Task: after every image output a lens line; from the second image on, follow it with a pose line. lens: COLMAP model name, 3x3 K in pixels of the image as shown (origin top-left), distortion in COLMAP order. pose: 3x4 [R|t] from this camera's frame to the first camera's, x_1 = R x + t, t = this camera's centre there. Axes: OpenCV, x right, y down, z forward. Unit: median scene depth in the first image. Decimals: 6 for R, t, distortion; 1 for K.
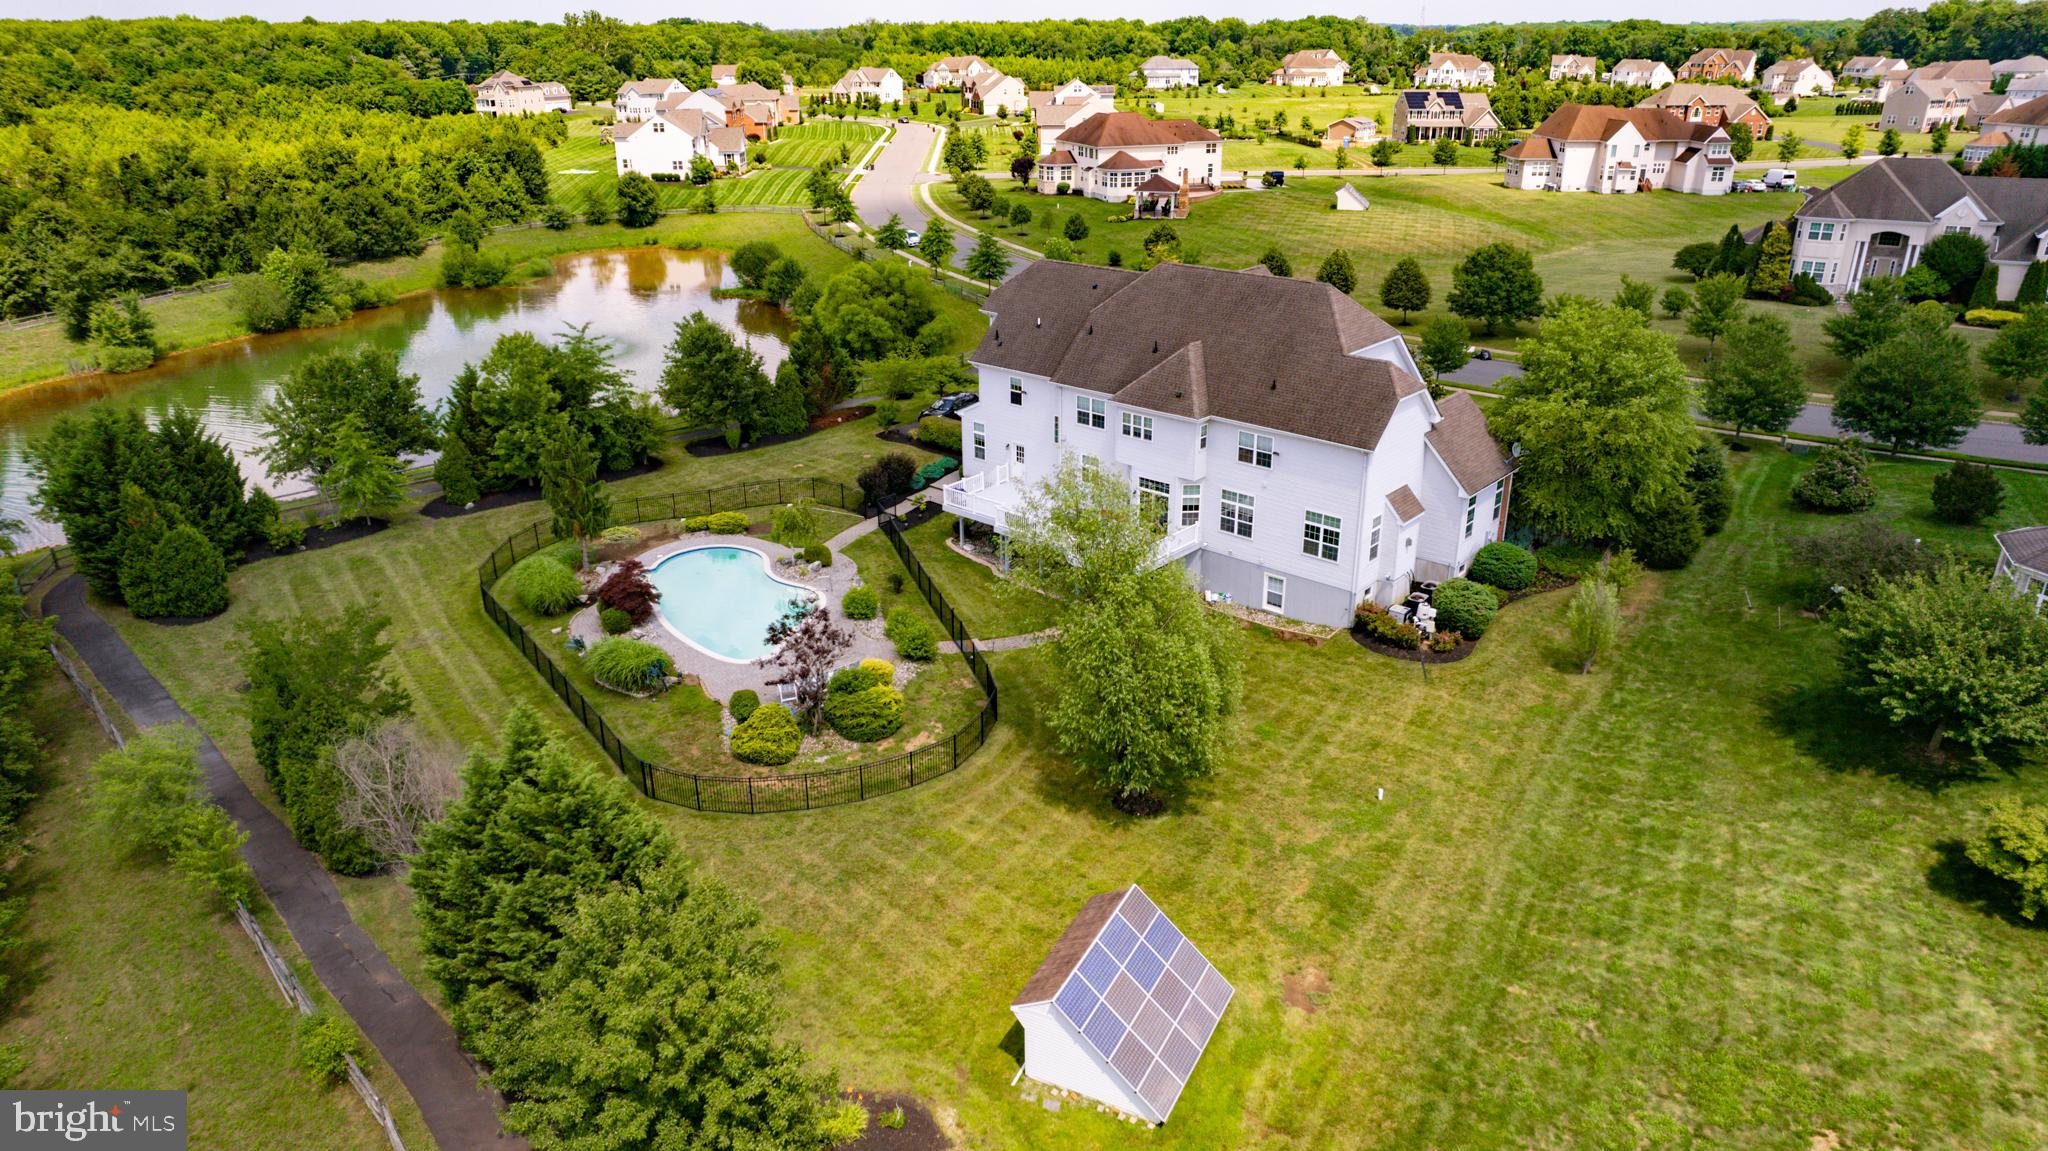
lens RADIAL K [[1311.3, 0, 1029.6], [0, 1311.3, 567.8], [0, 0, 1]] dist [-0.079238, 0.075537]
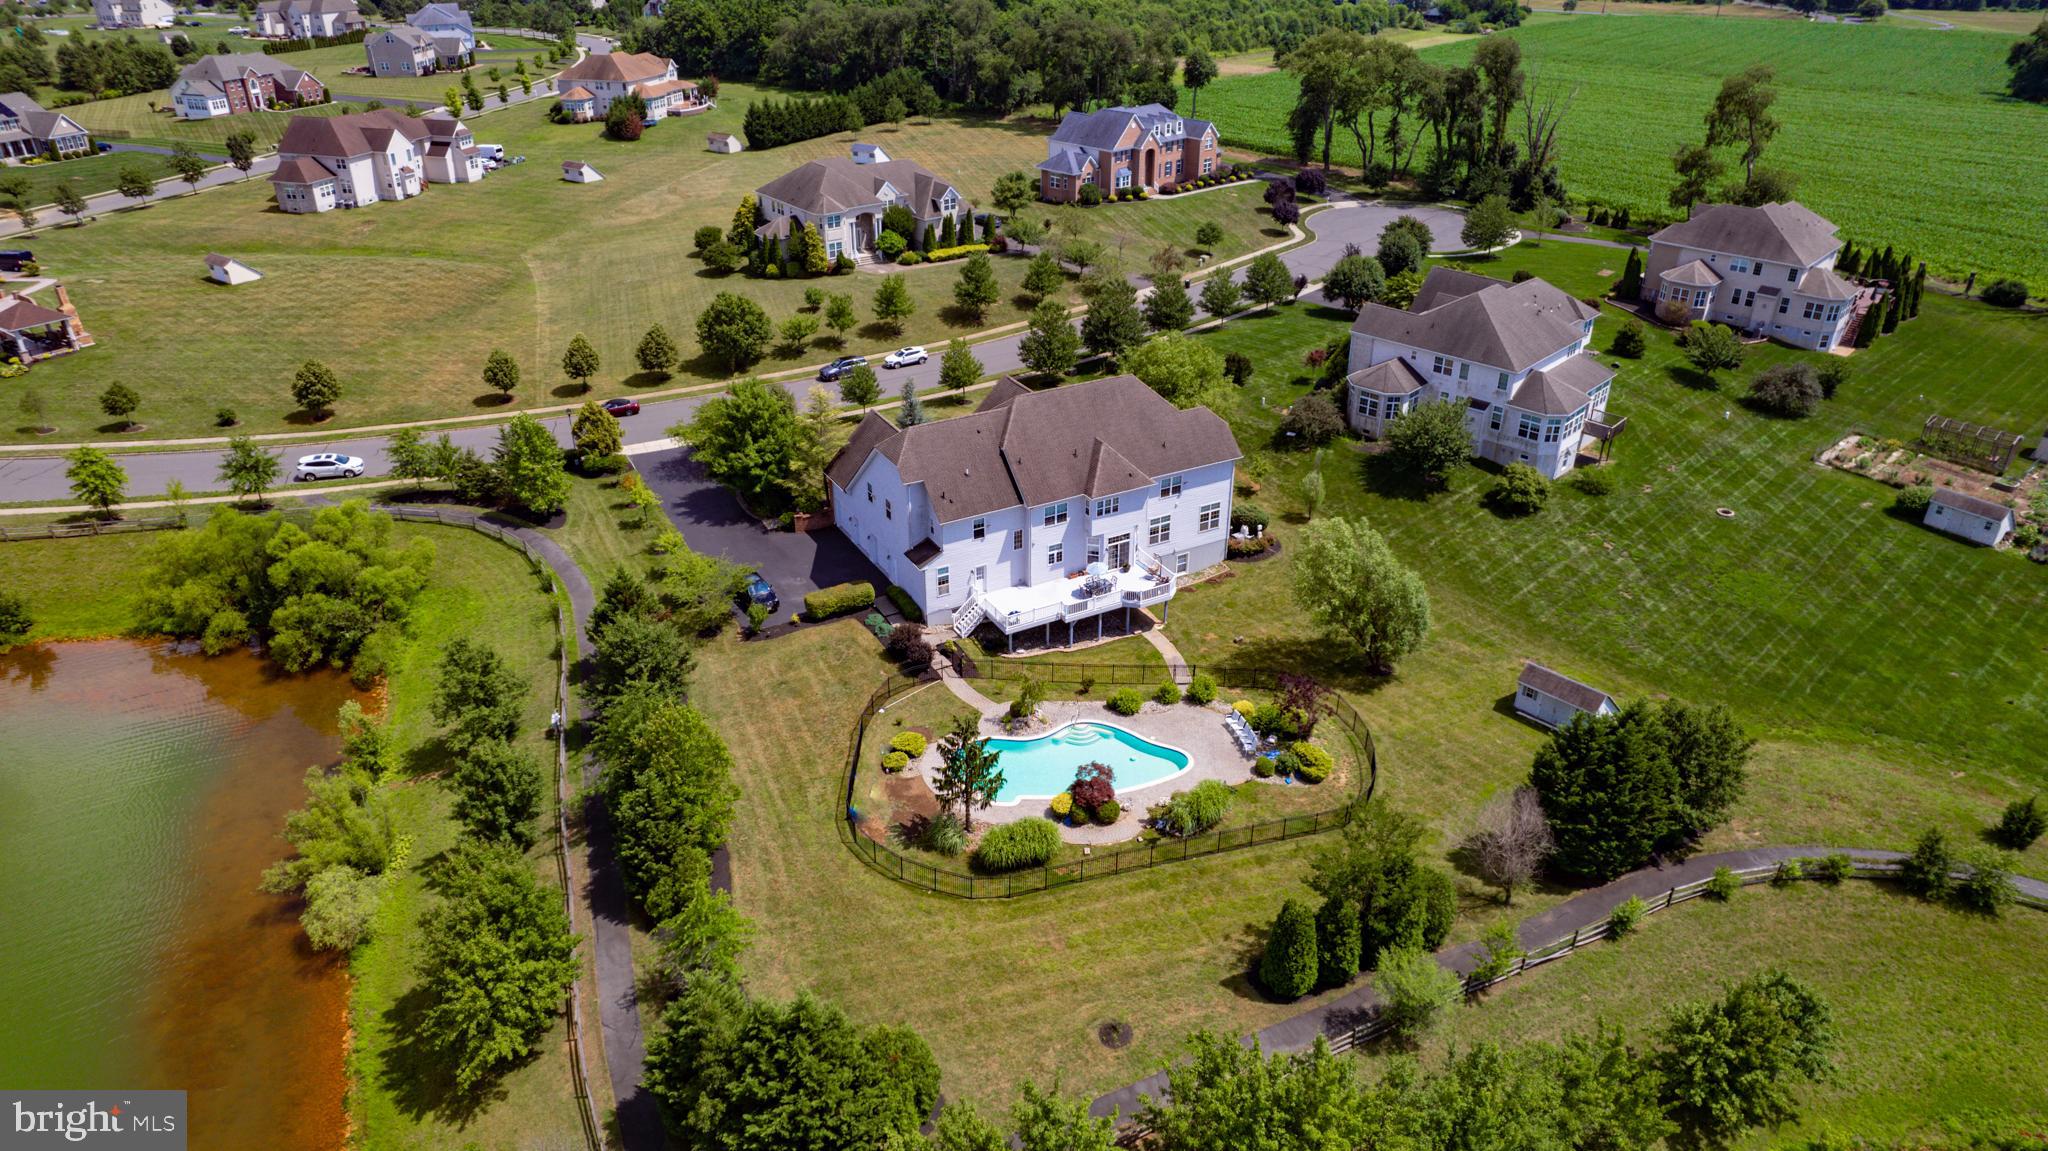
lens RADIAL K [[1311.3, 0, 1029.6], [0, 1311.3, 567.8], [0, 0, 1]] dist [-0.079238, 0.075537]
pose [[0.332785, -0.436381, 0.835958, -1.005612], [0.357858, 0.878614, 0.316189, -0.455543], [-0.872463, 0.193931, 0.448552, 0.371738]]
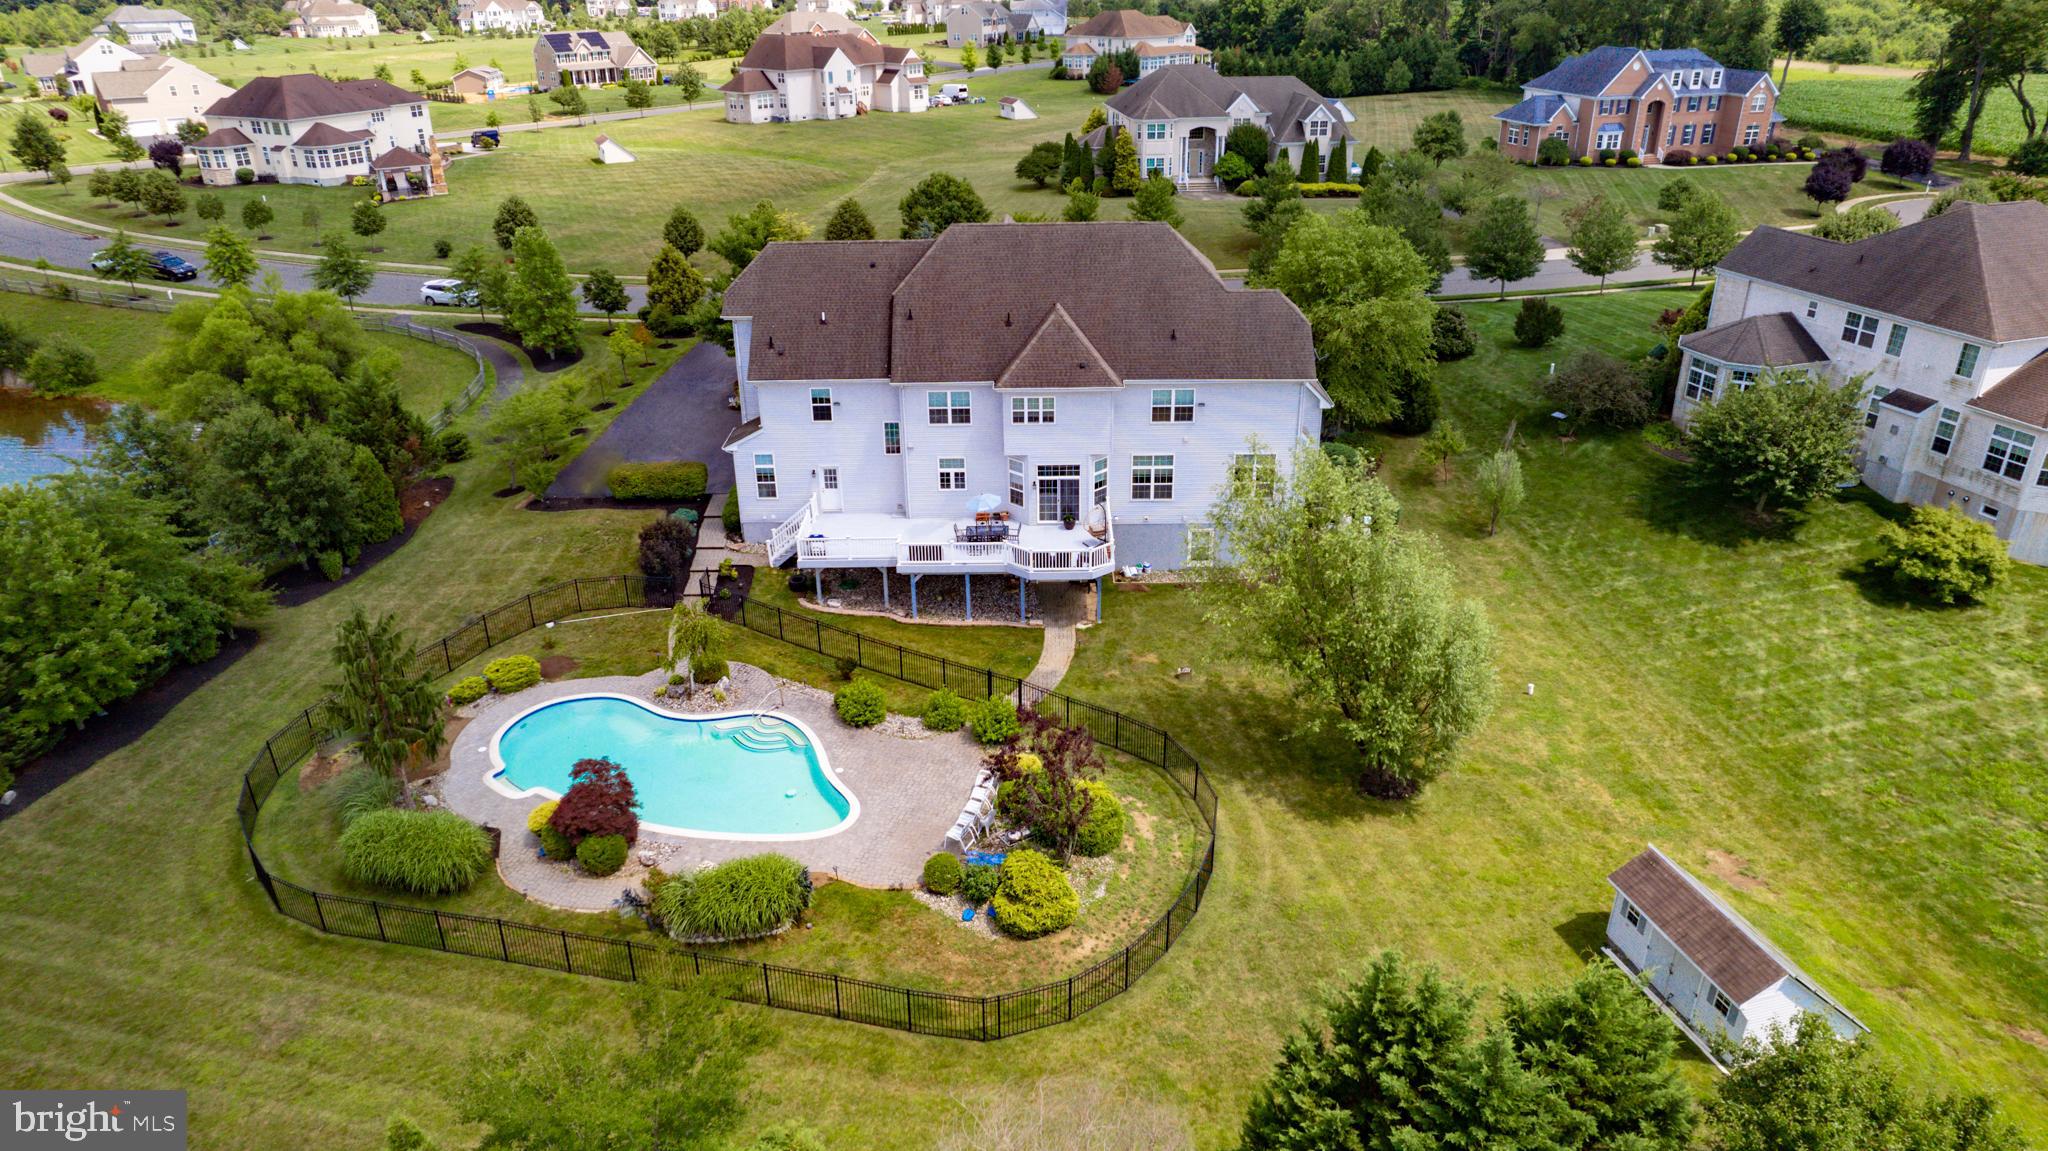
lens RADIAL K [[1311.3, 0, 1029.6], [0, 1311.3, 567.8], [0, 0, 1]] dist [-0.079238, 0.075537]
pose [[0.751399, -0.282952, 0.596103, -0.403313], [0.258564, 0.957406, 0.128526, -0.101985], [-0.607079, 0.057556, 0.792555, 0.260804]]
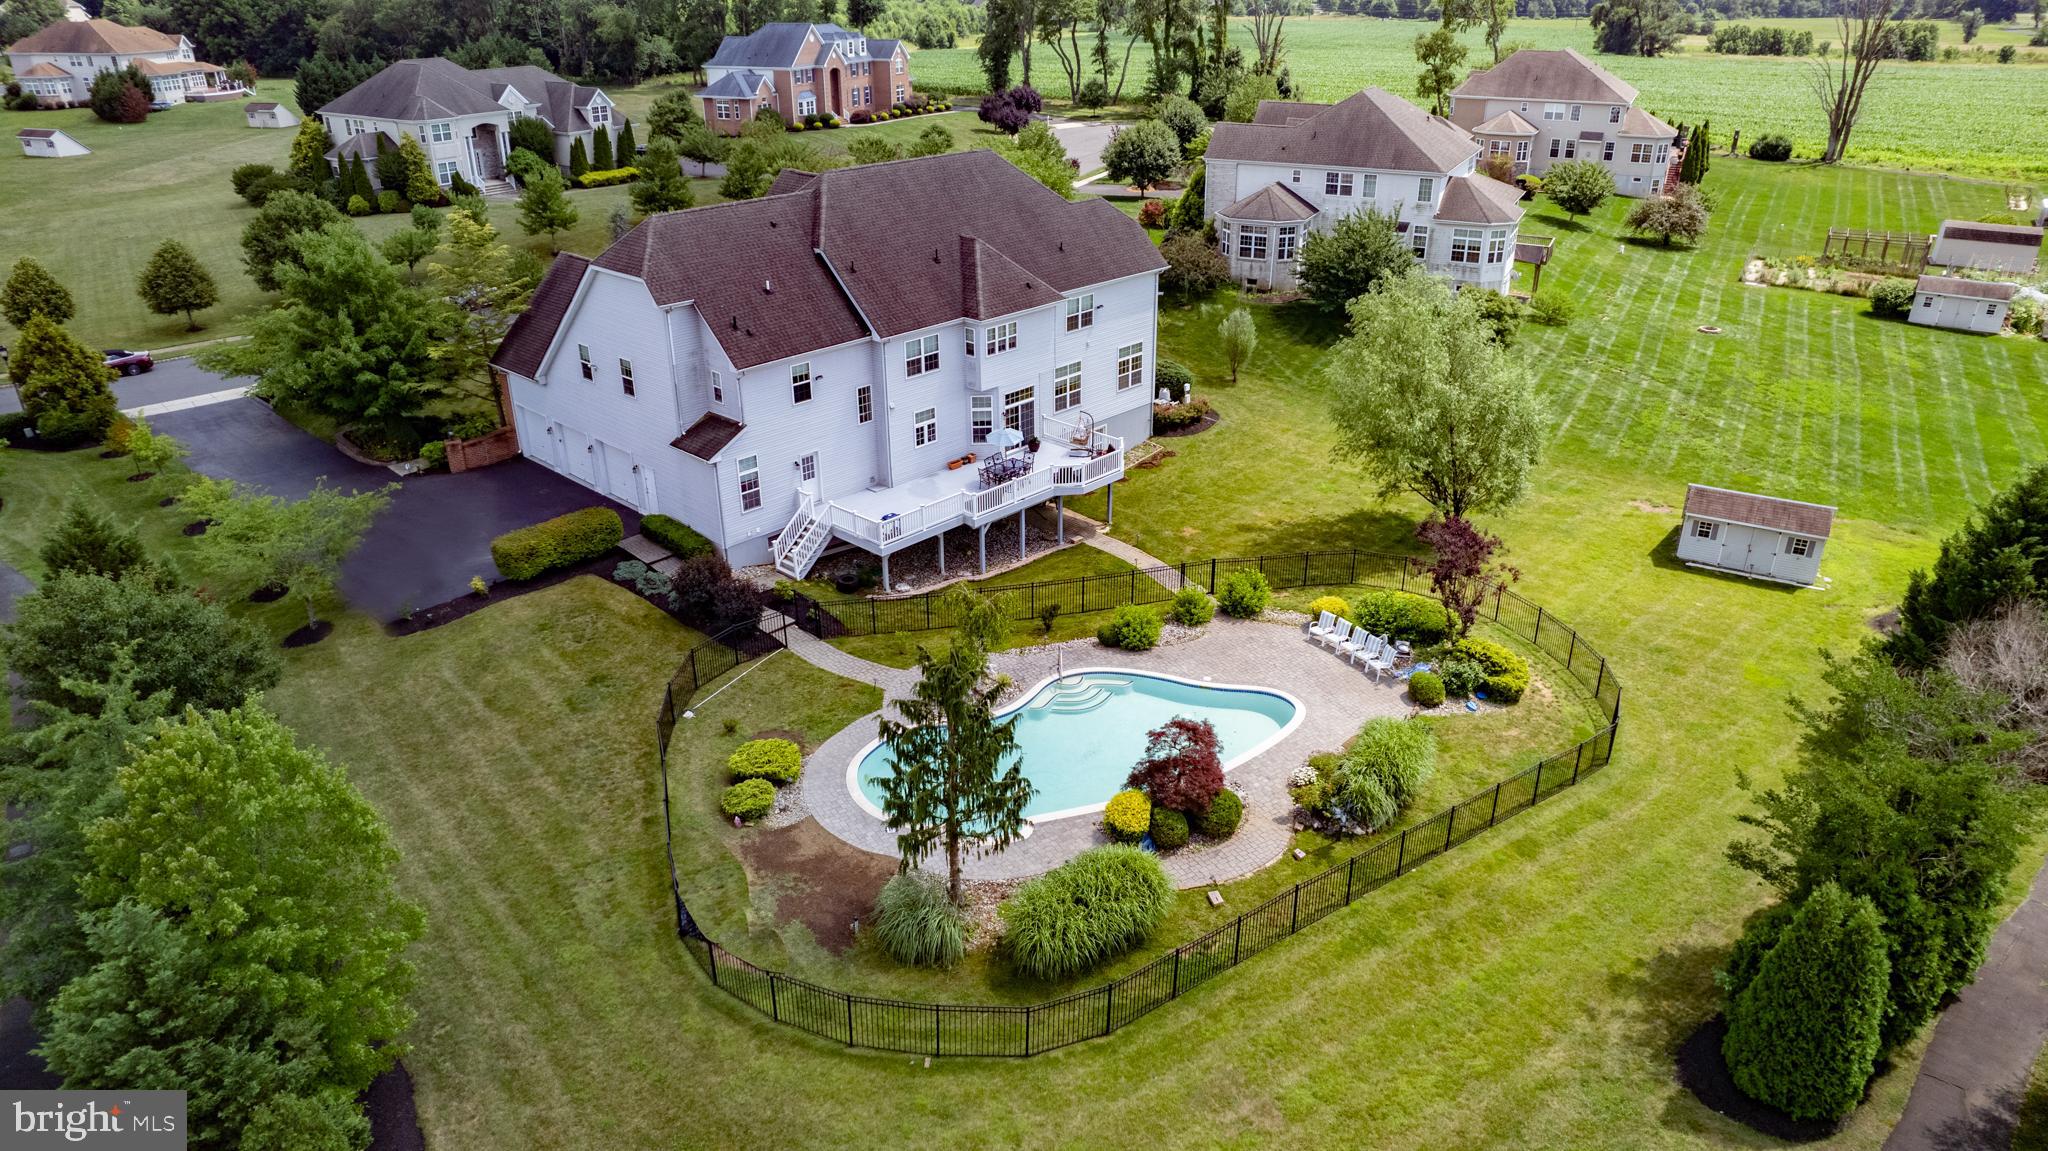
lens RADIAL K [[1311.3, 0, 1029.6], [0, 1311.3, 567.8], [0, 0, 1]] dist [-0.079238, 0.075537]
pose [[0.041570, -0.416471, 0.908198, -0.654604], [0.389900, 0.843676, 0.369037, -0.248790], [-0.919918, 0.338765, 0.197454, 0.730749]]
